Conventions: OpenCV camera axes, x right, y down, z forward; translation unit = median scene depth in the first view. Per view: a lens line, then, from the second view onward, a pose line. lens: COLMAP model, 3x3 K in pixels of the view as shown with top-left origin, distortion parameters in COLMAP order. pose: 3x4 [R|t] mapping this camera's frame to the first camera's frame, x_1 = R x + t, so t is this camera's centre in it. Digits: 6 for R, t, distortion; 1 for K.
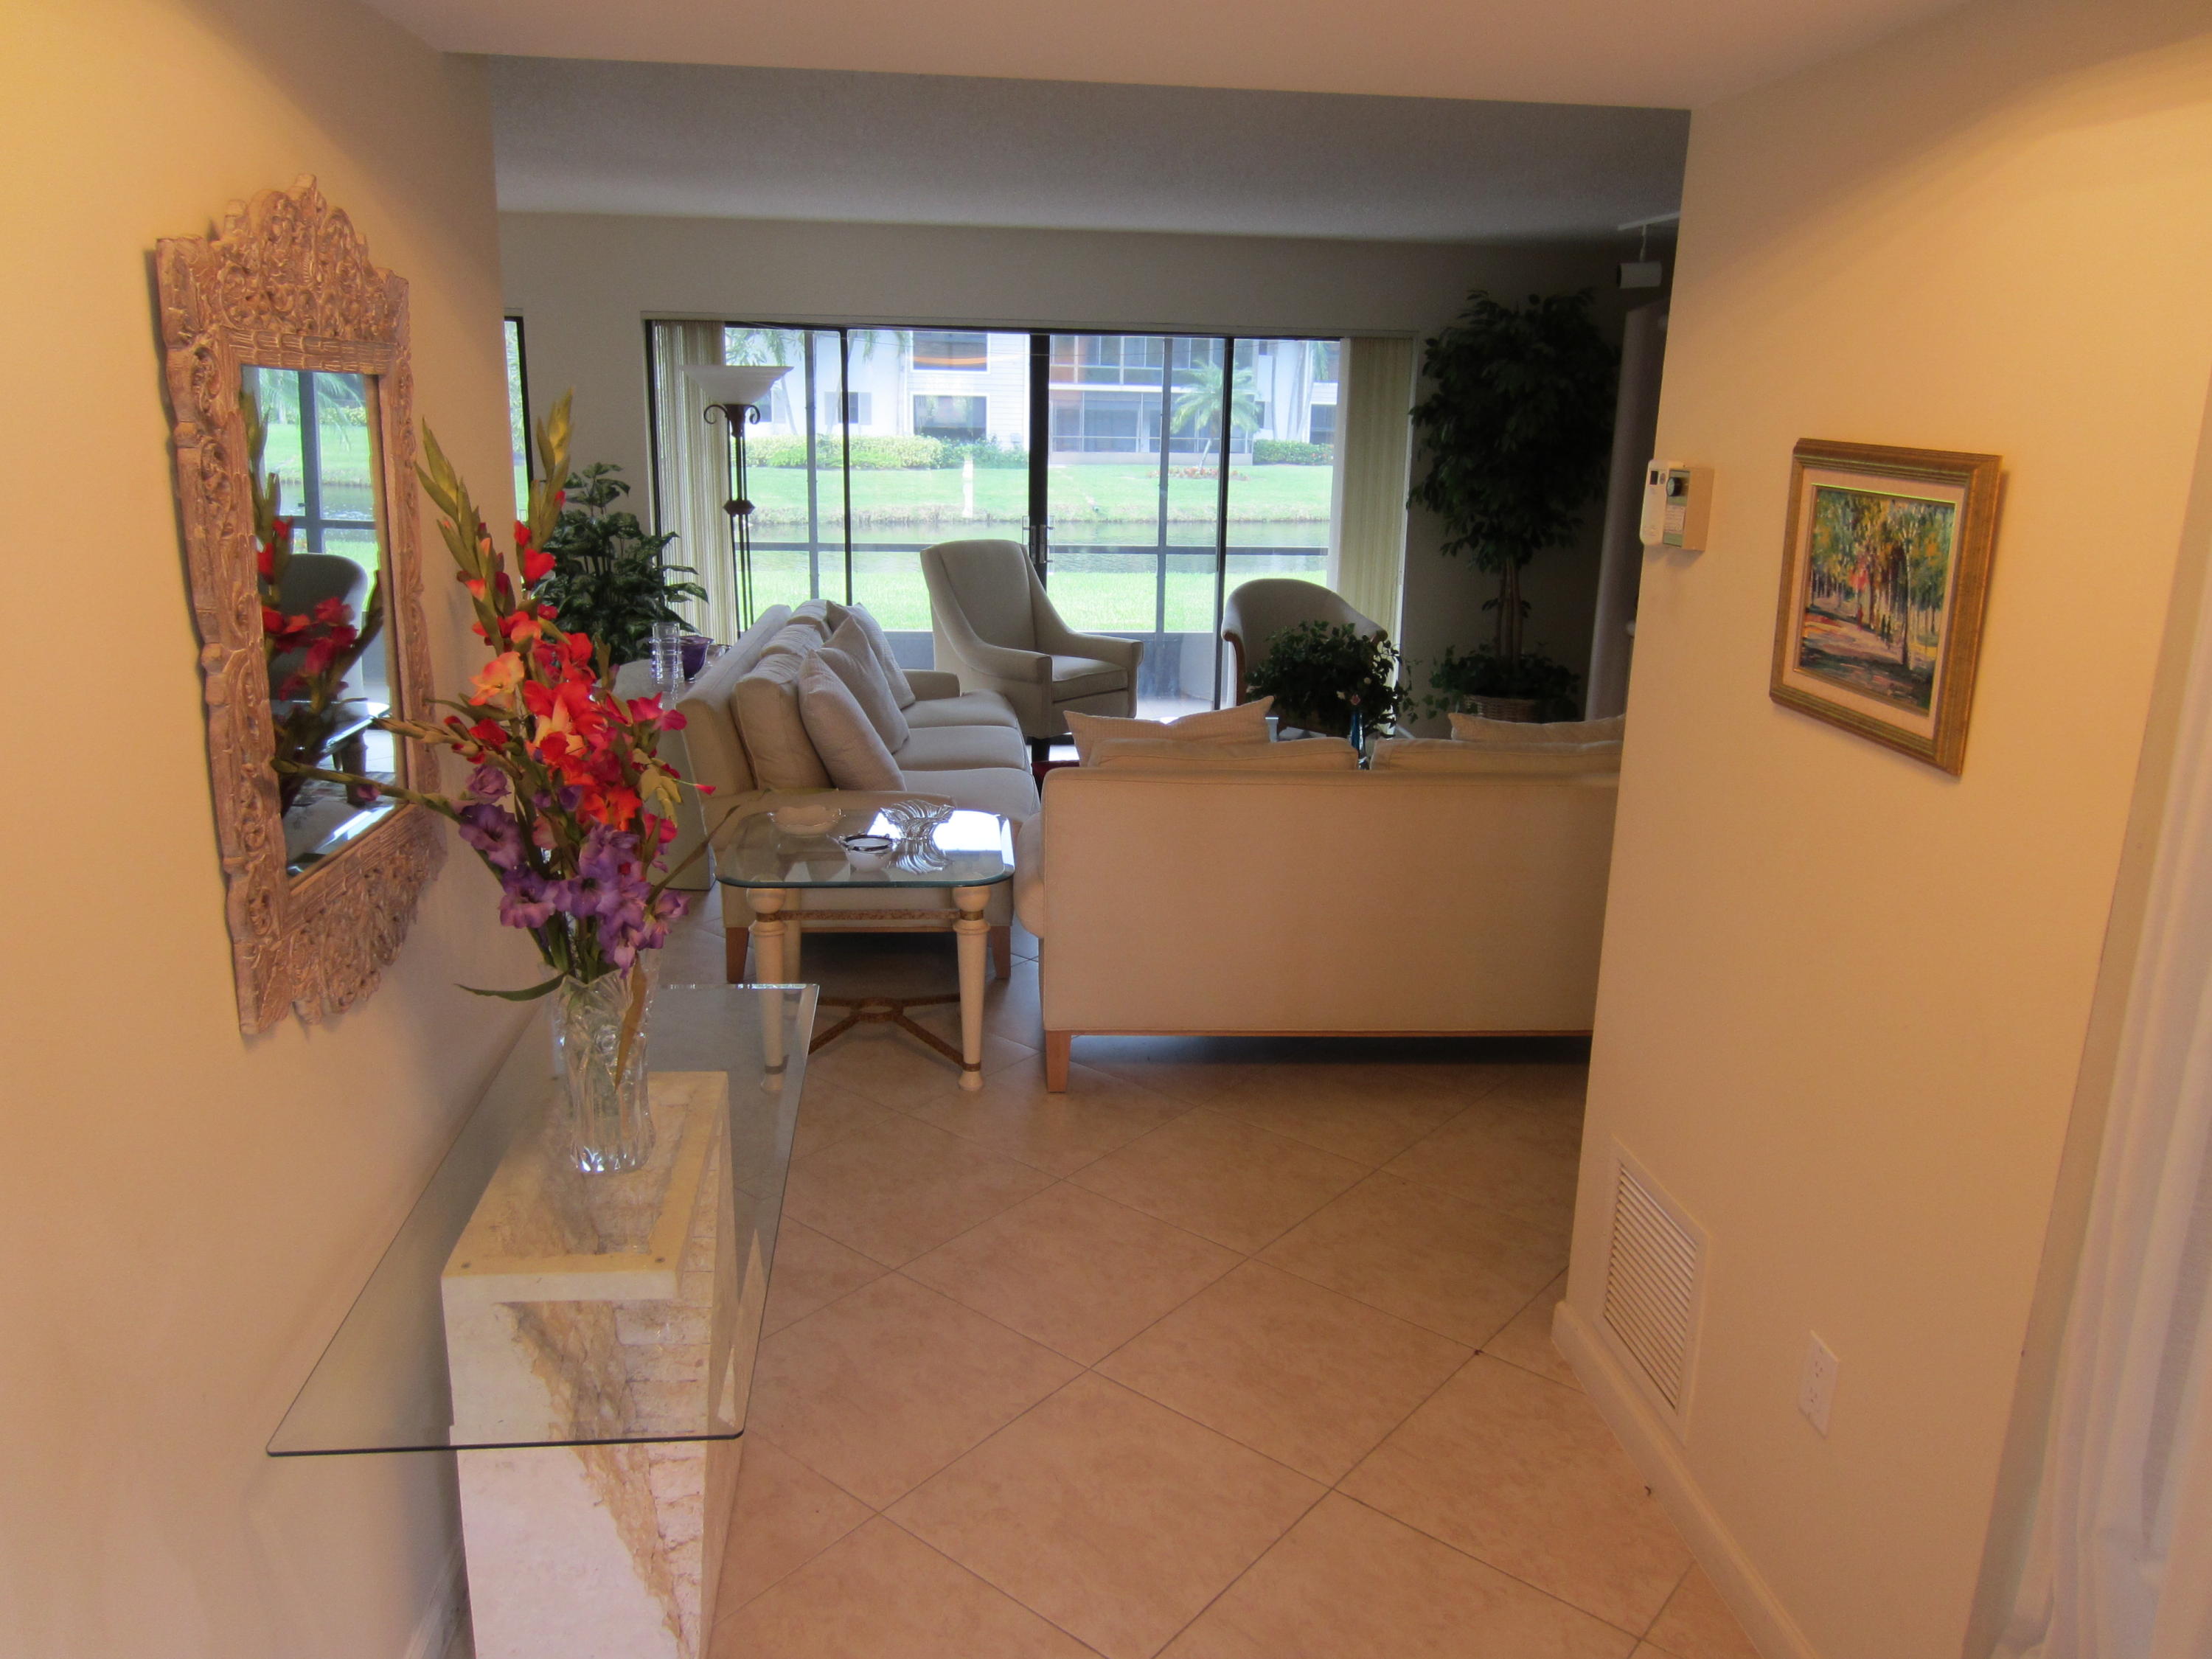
lens RADIAL K [[1582.1, 0, 1106.0], [0, 1582.1, 829.5], [0, 0, 1]] dist [-0.024171, 0.011979]
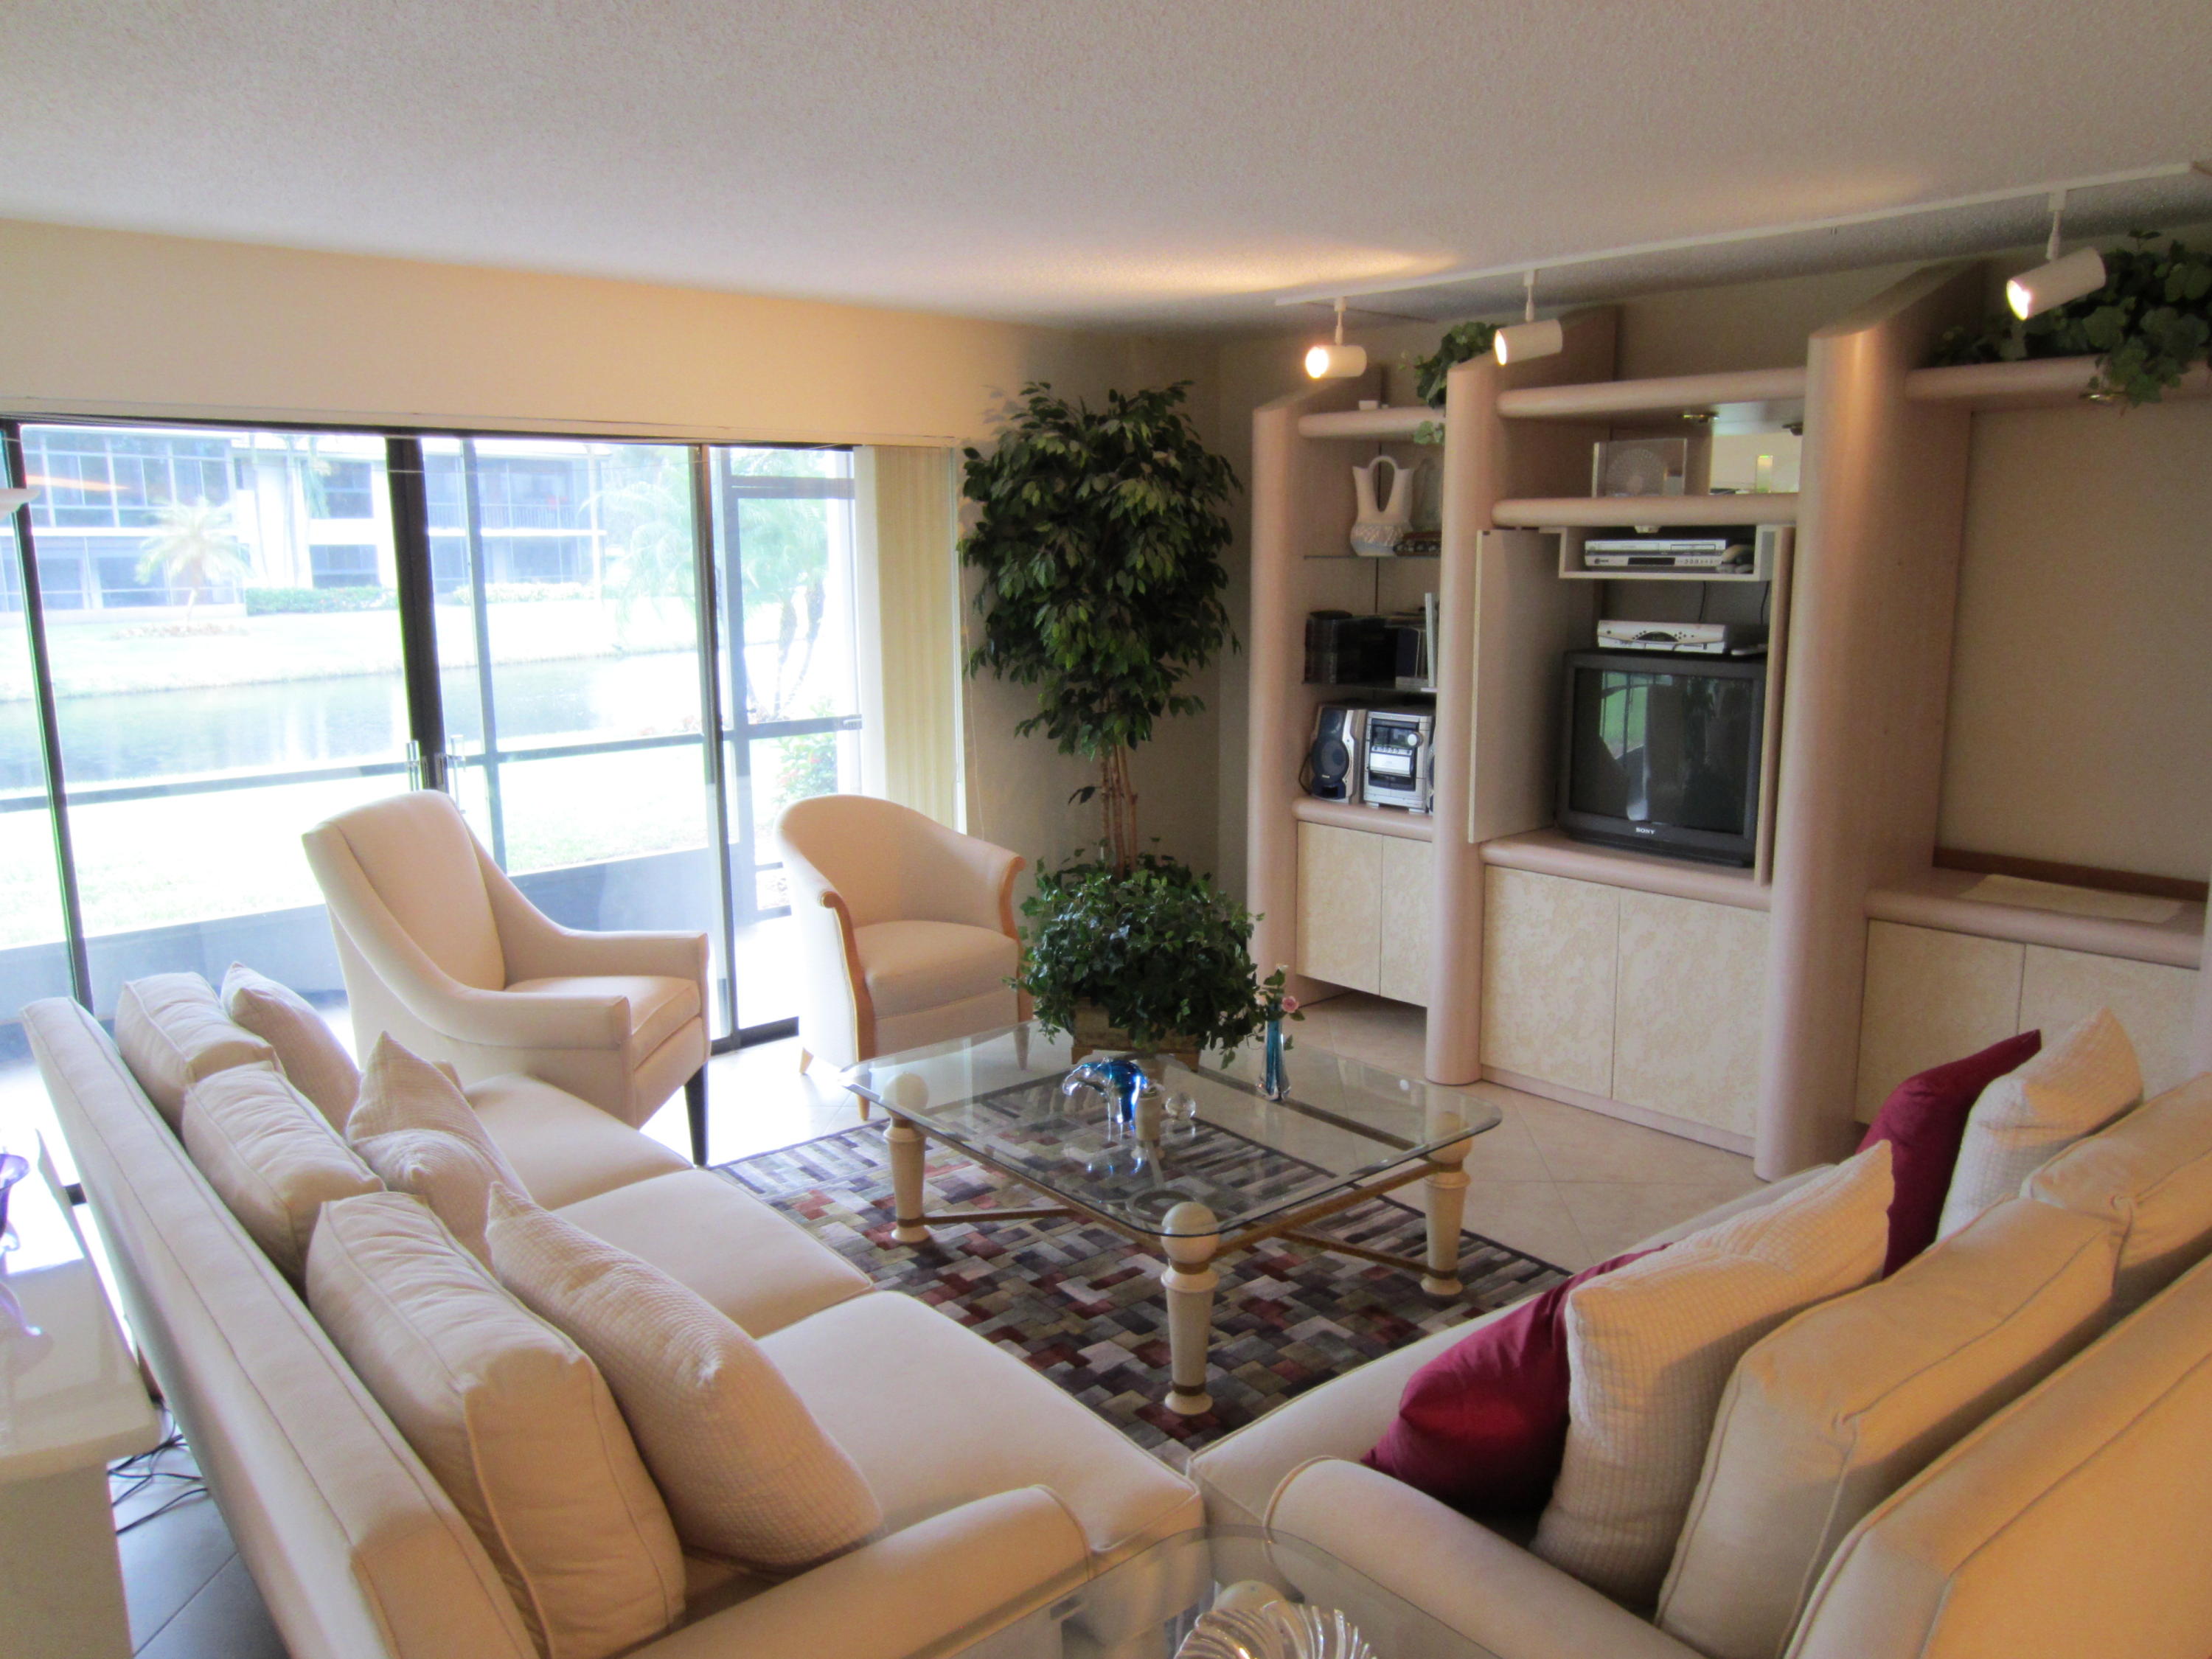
lens RADIAL K [[1598.7, 0, 1103.6], [0, 1598.7, 824.6], [0, 0, 1]] dist [-0.015859, 0.012312]
pose [[0.817062, -0.129644, 0.561784, -0.183199], [0.175728, 0.984026, -0.028494, -0.105207], [-0.549116, 0.122002, 0.826793, 0.365969]]
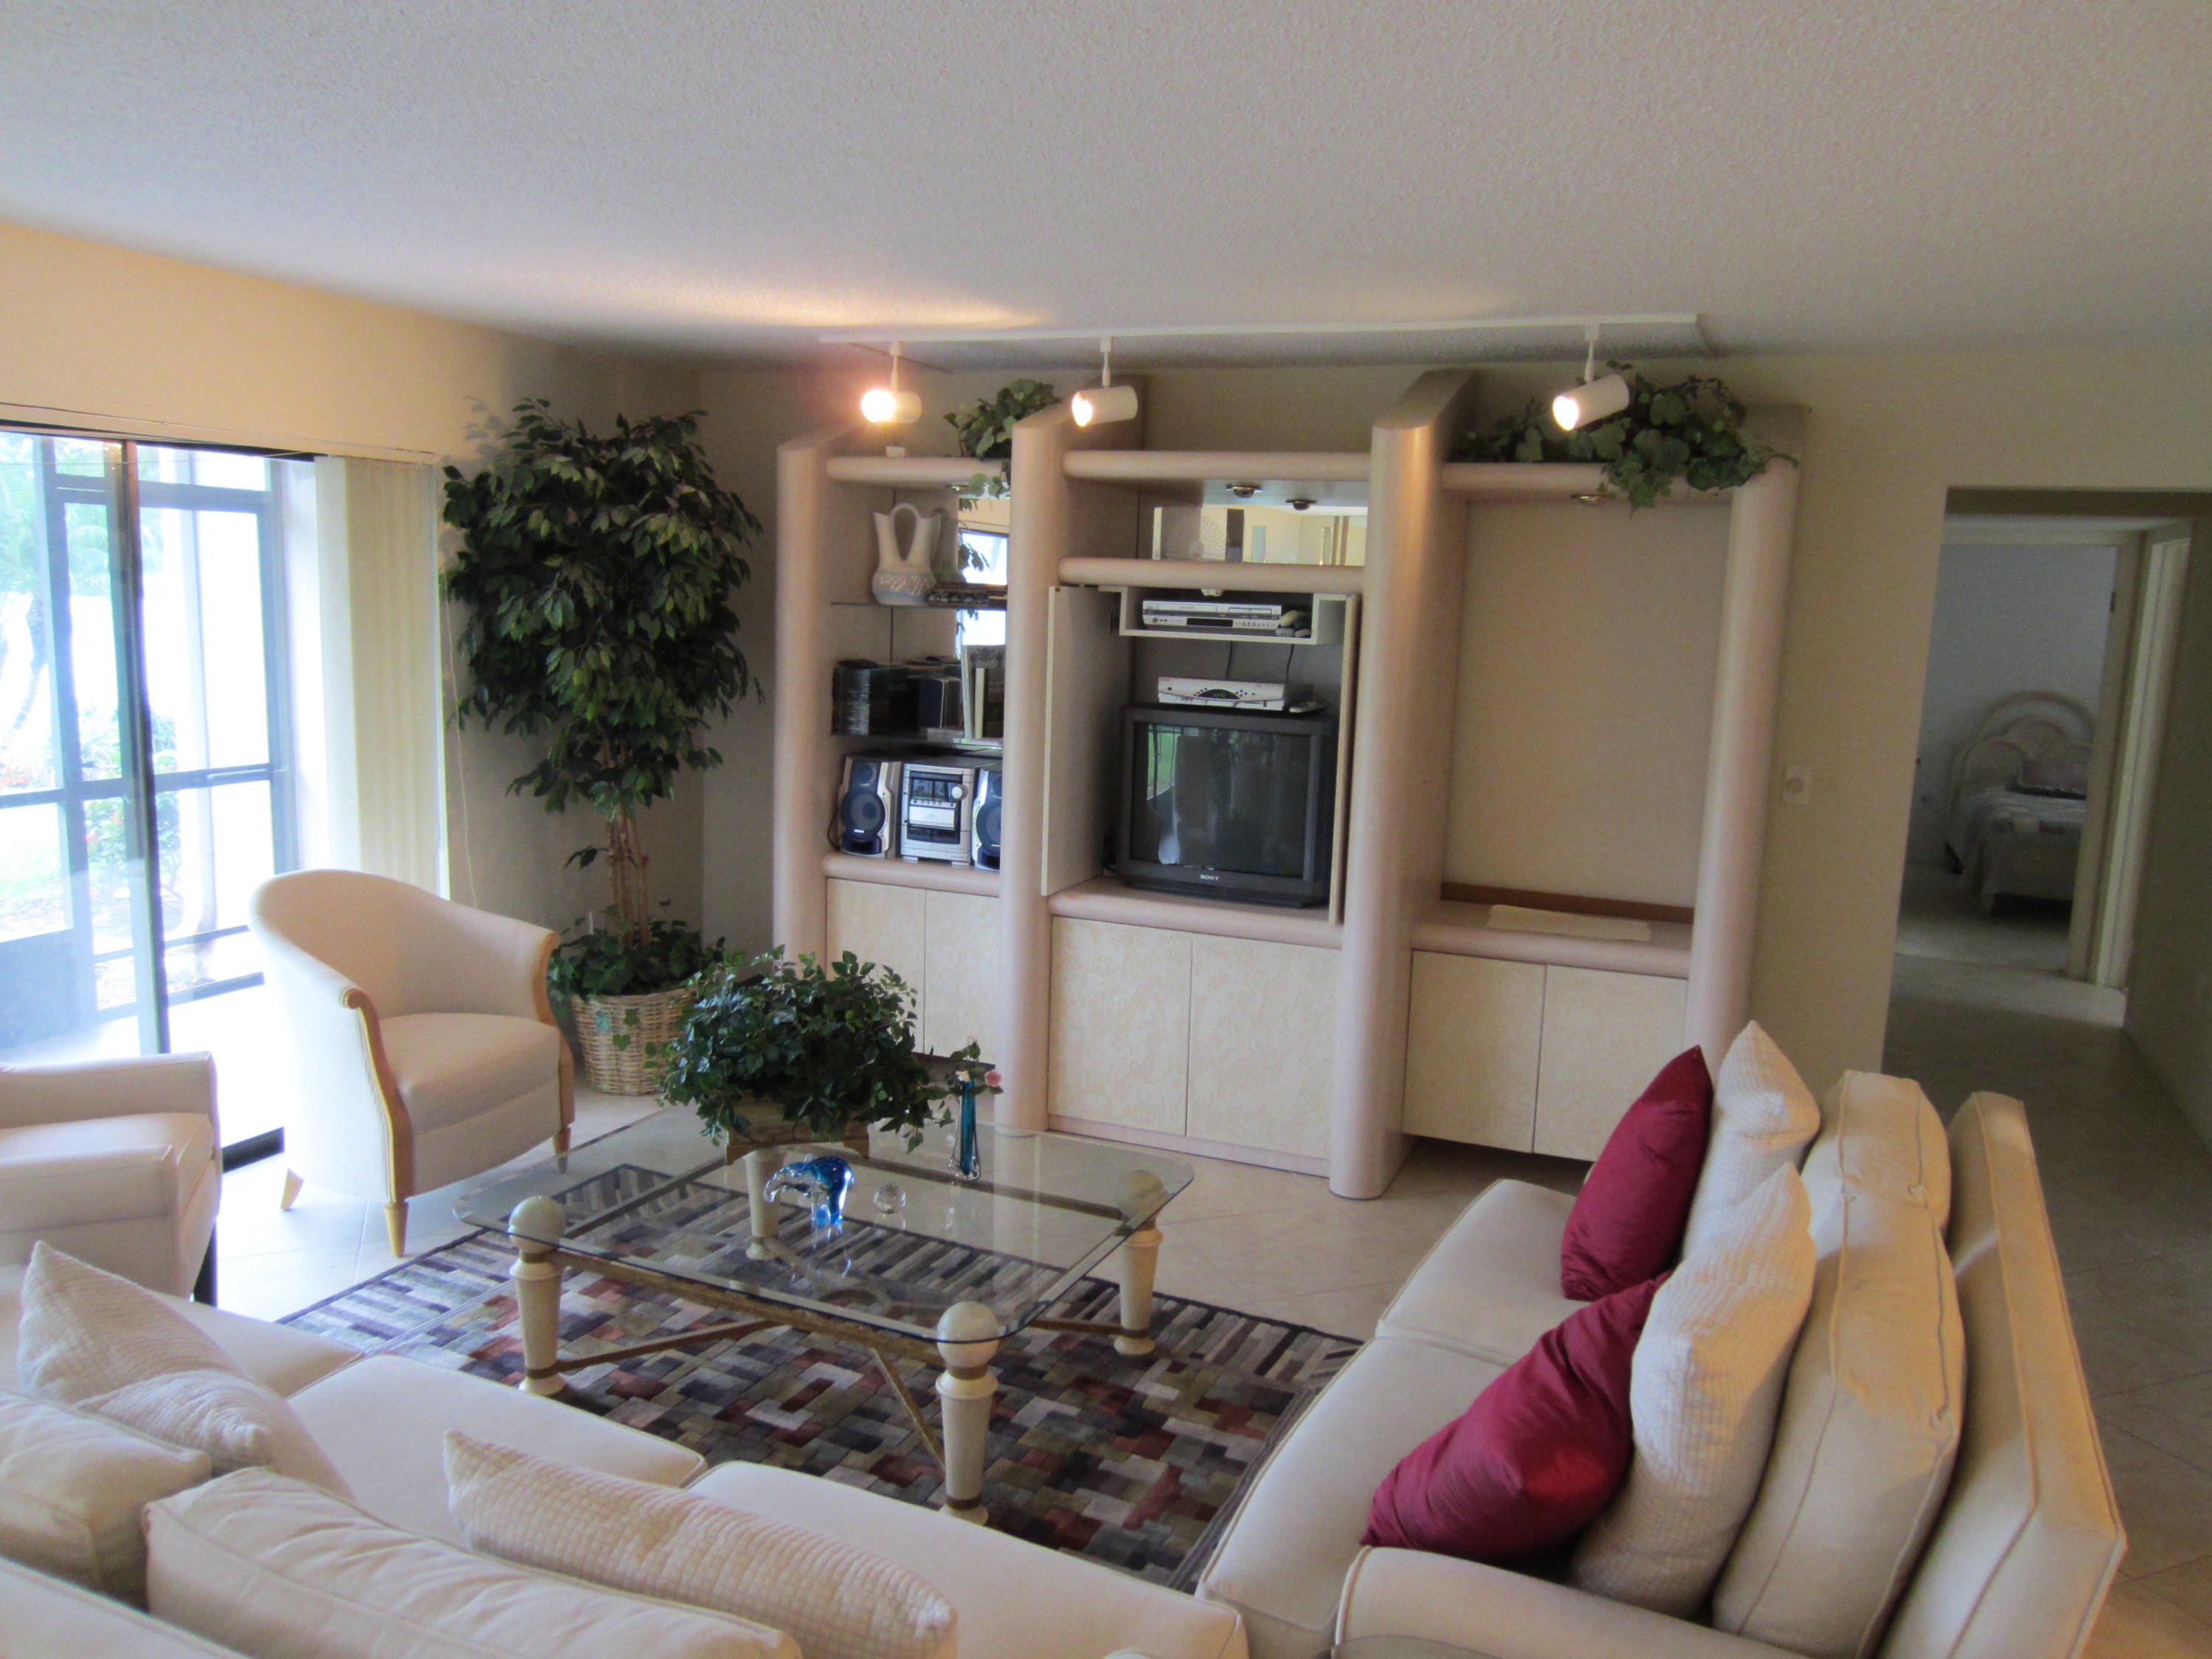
lens RADIAL K [[1618.5, 0, 1106.0], [0, 1618.5, 829.5], [0, 0, 1]] dist [-0.011412, 0.003869]
pose [[0.486772, -0.138435, 0.862490, -0.249837], [0.205680, 0.977766, 0.040856, -0.137310], [-0.848969, 0.157509, 0.504423, 0.458871]]
